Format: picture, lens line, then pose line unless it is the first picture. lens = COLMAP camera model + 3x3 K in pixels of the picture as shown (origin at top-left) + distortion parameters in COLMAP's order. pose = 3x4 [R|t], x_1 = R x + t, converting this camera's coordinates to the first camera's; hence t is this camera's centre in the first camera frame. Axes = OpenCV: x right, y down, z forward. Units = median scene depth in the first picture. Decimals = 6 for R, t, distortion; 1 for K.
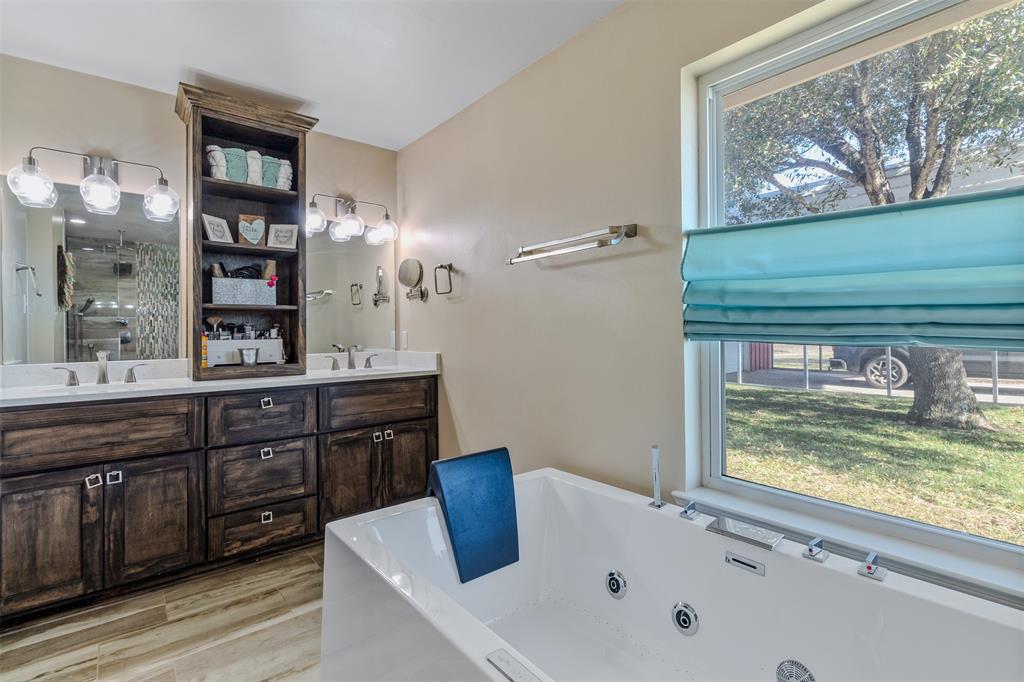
lens RADIAL K [[484.2, 0, 514.3], [0, 484.2, 335.2], [0, 0, 1]] dist [-0.002729, 0.003887]
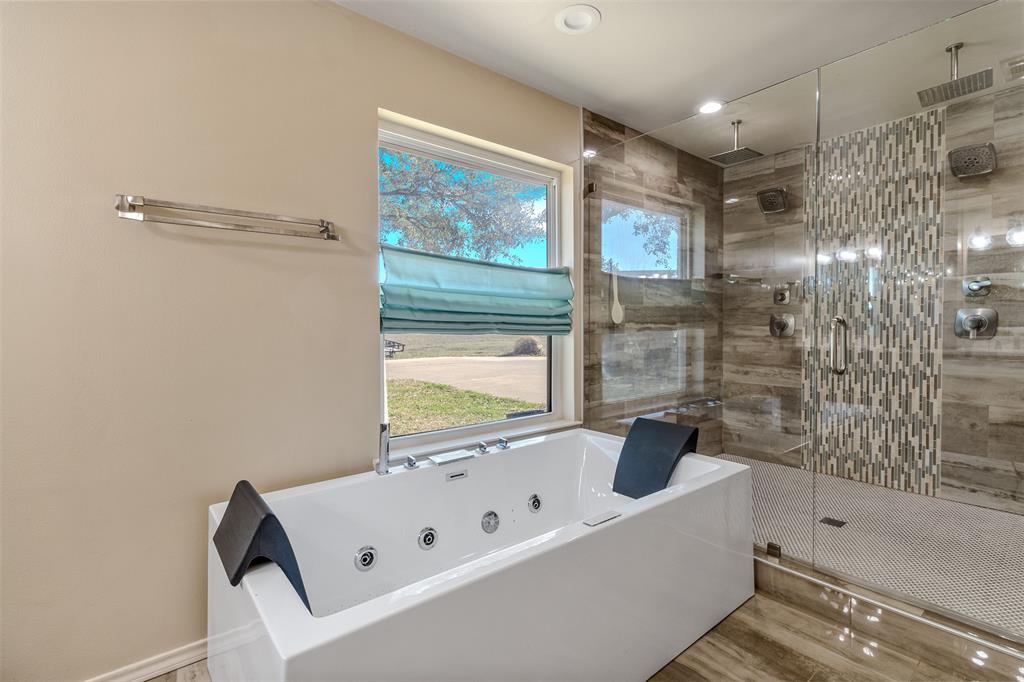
lens RADIAL K [[484.2, 0, 514.2], [0, 484.2, 337.7], [0, 0, 1]] dist [-0.002729, 0.003887]
pose [[-0.001962, -0.029109, 0.999574, -0.928356], [0.002155, 0.999574, 0.029113, -0.014943], [-0.999996, 0.002211, -0.001898, 0.712302]]
